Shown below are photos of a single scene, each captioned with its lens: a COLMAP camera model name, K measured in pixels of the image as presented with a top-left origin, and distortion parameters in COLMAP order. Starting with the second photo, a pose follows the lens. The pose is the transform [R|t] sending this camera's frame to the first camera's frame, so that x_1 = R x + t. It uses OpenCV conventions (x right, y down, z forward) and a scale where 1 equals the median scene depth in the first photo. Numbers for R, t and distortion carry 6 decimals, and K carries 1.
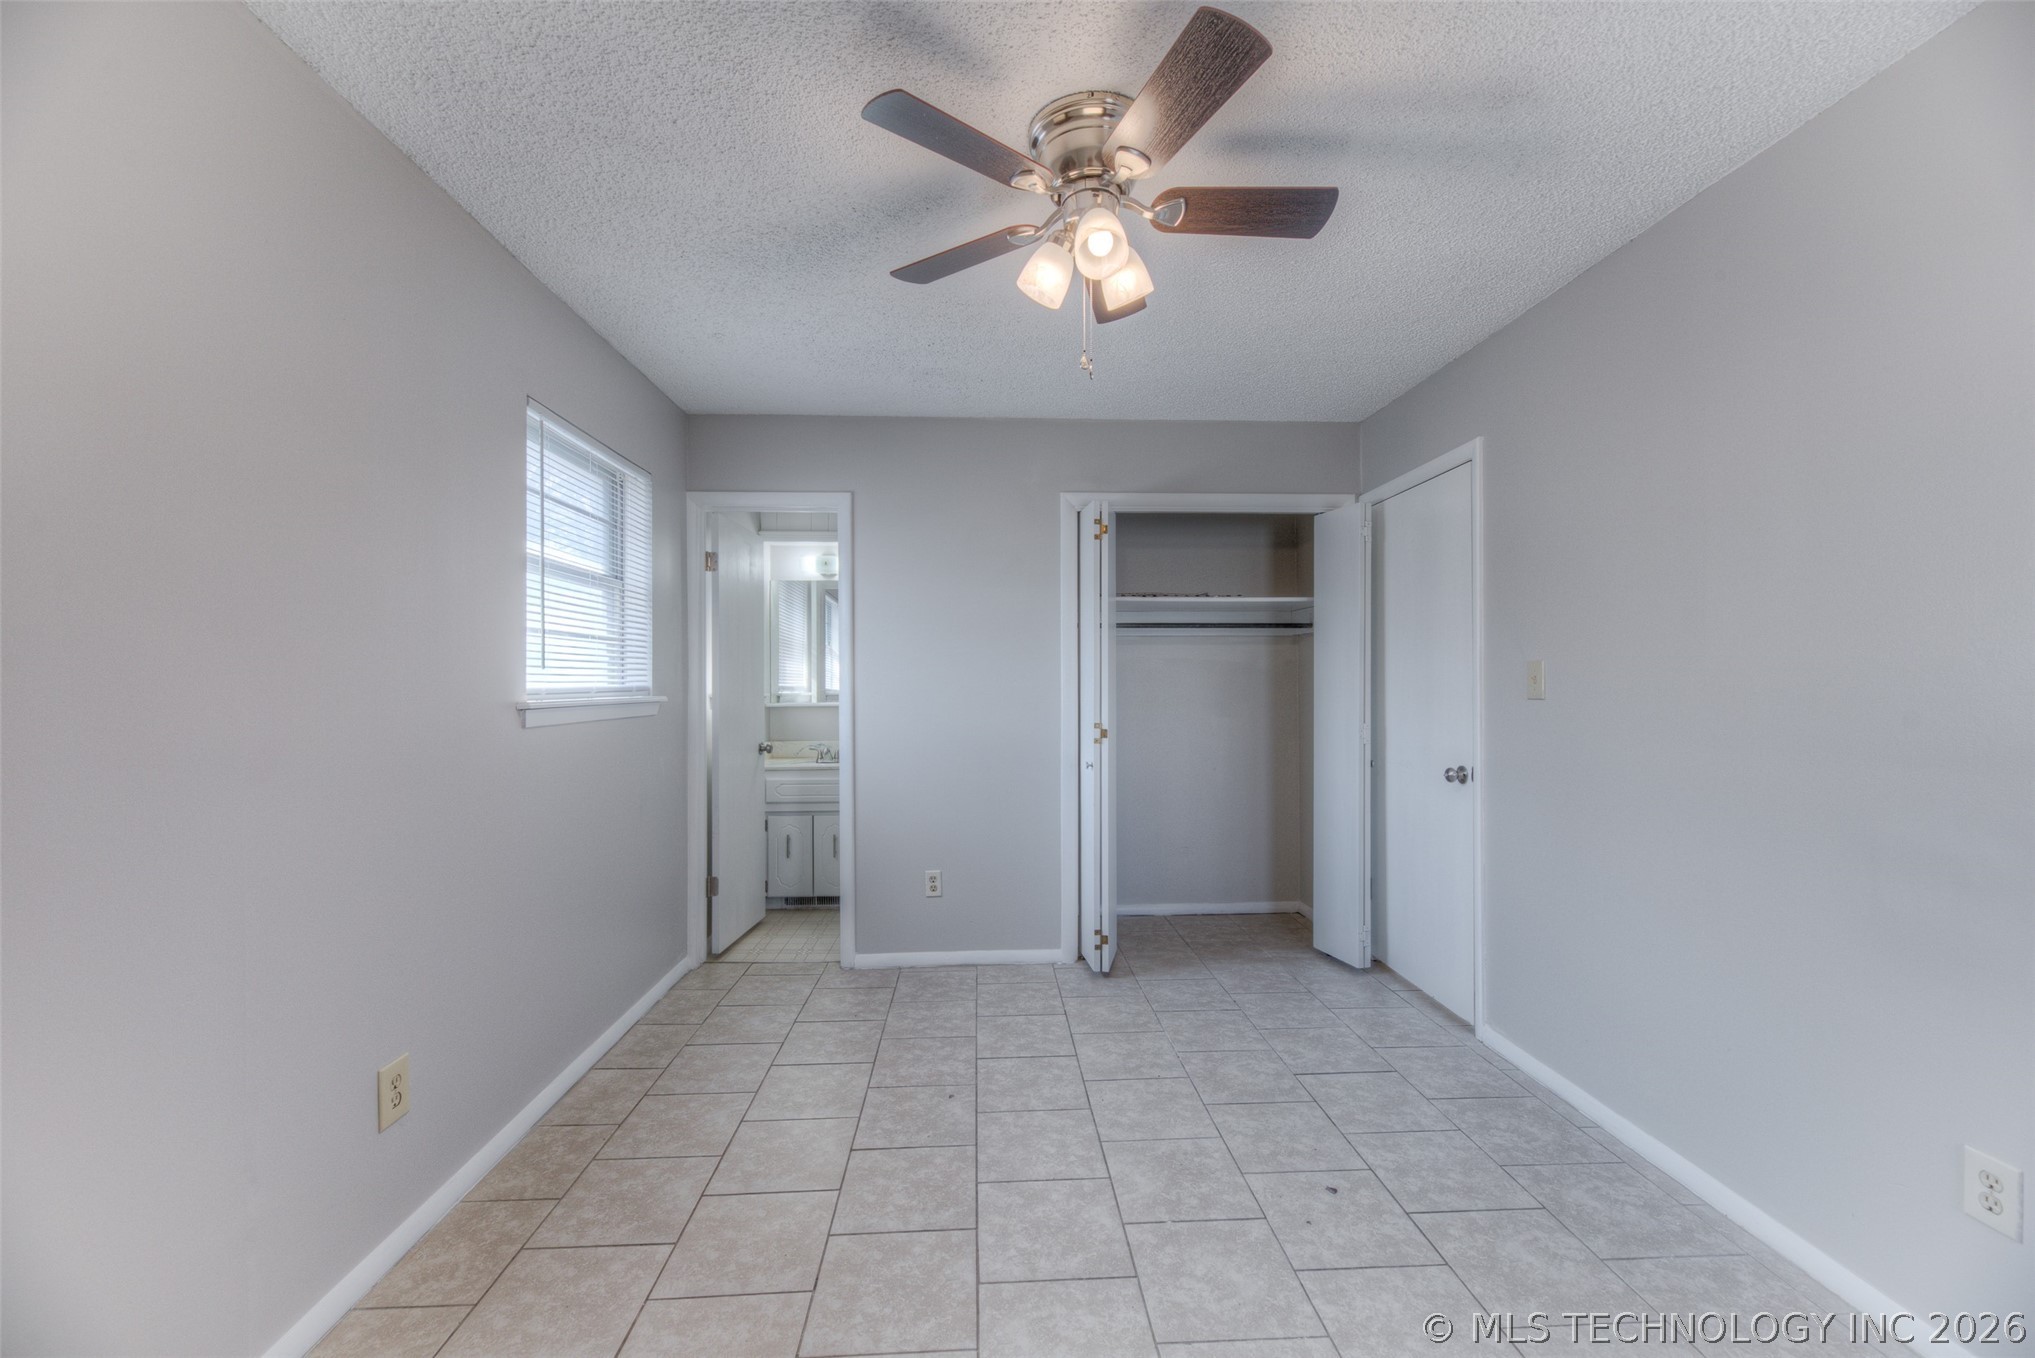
lens RADIAL K [[810.5, 0, 1015.5], [0, 810.5, 688.4], [0, 0, 1]] dist [0.015471, -0.004150]
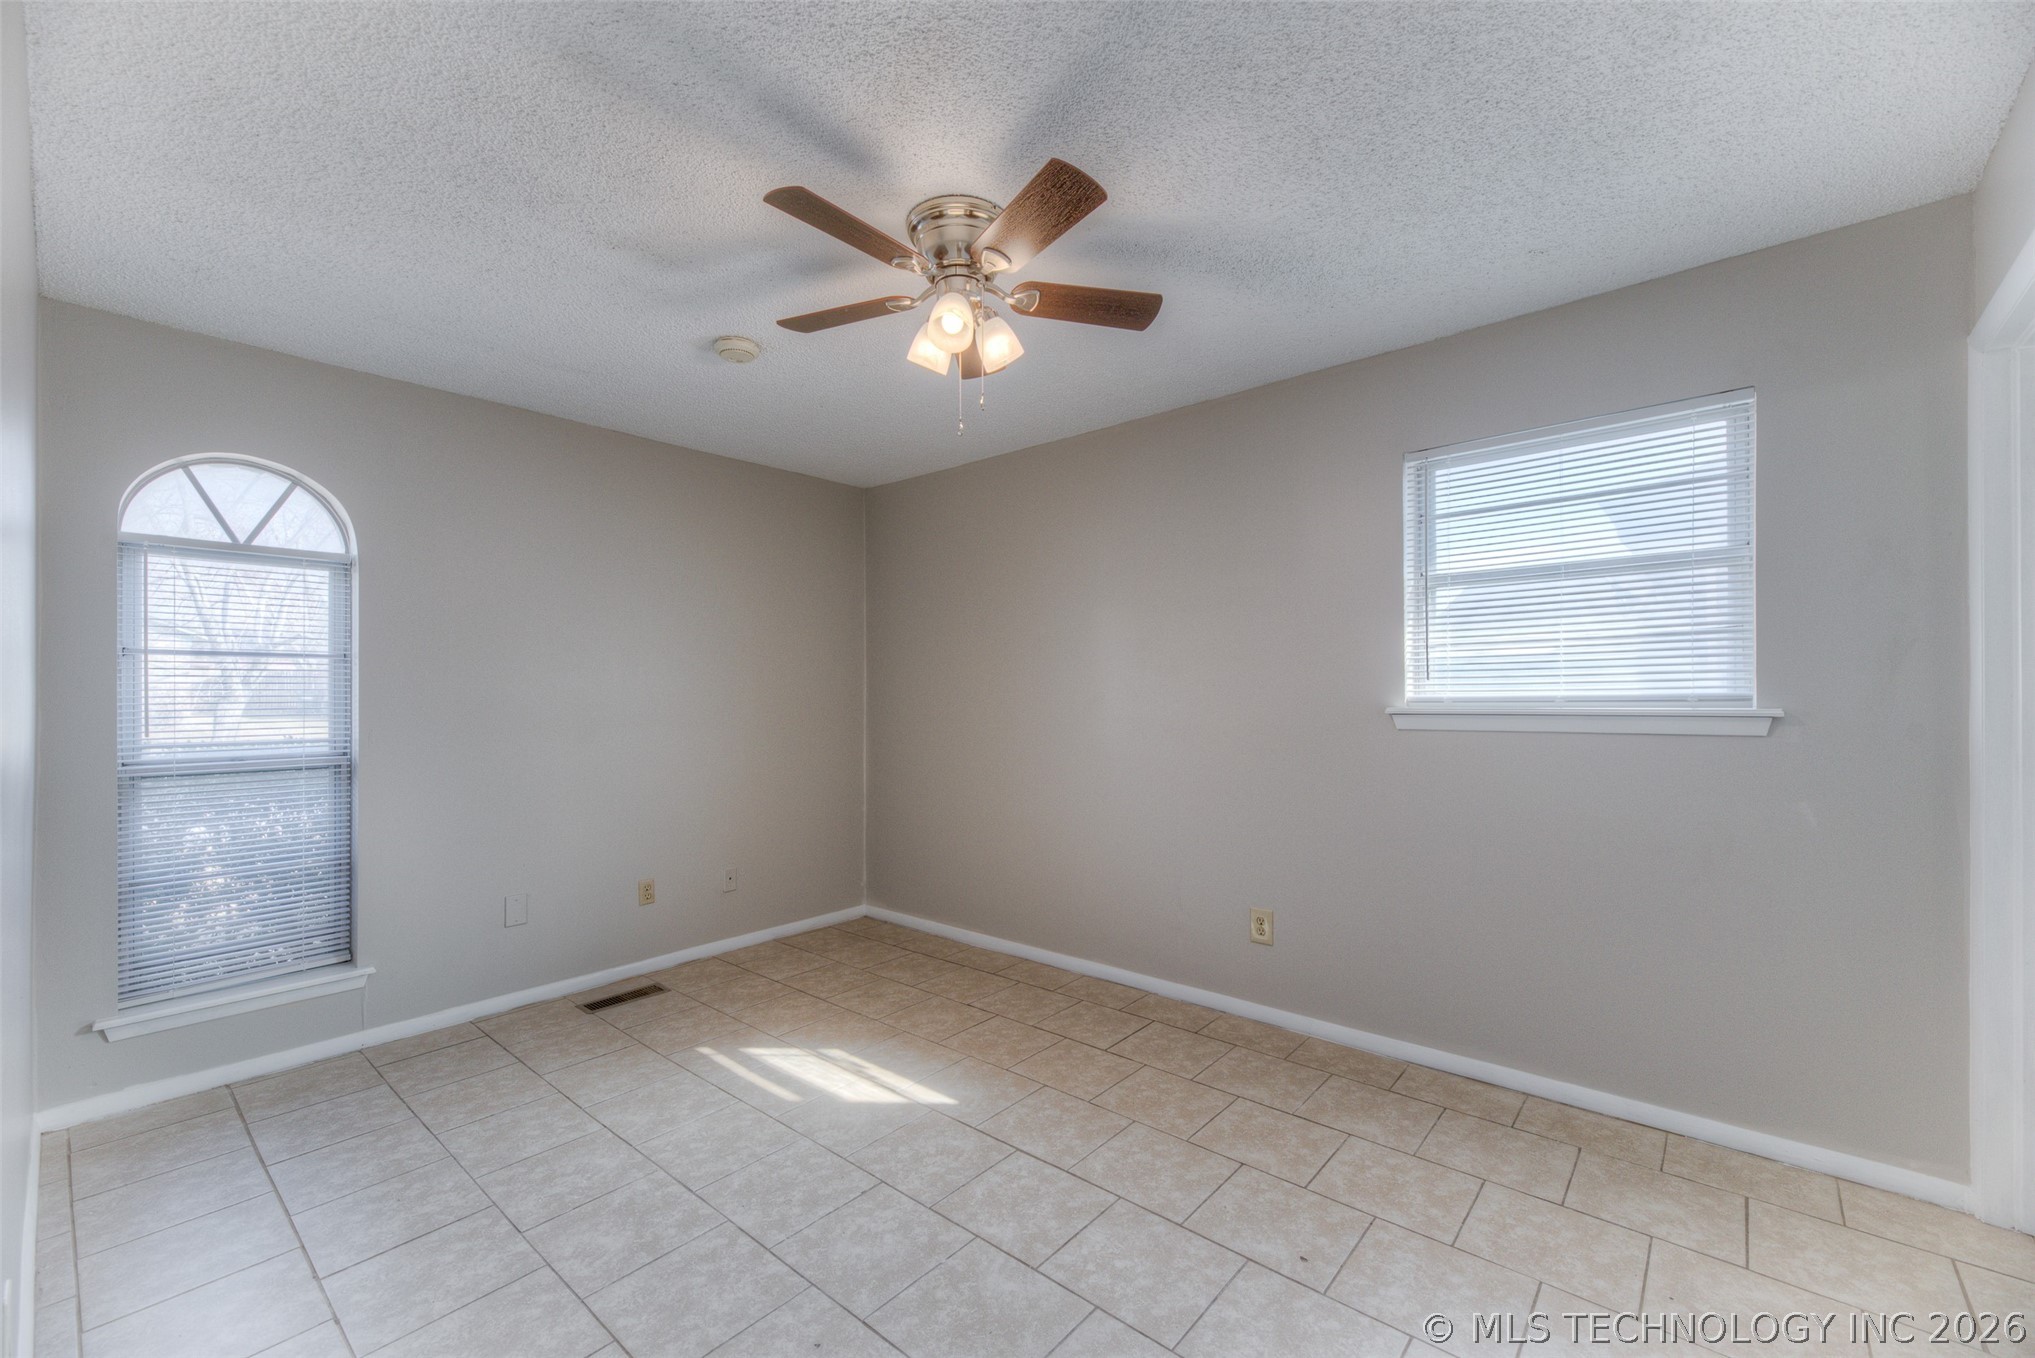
lens RADIAL K [[810.5, 0, 1015.5], [0, 810.5, 688.4], [0, 0, 1]] dist [0.015471, -0.004150]
pose [[-0.688687, -0.000195, -0.725058, 0.857729], [0.005636, 0.999968, -0.005622, -0.011458], [0.725037, -0.007959, -0.688664, 1.794176]]
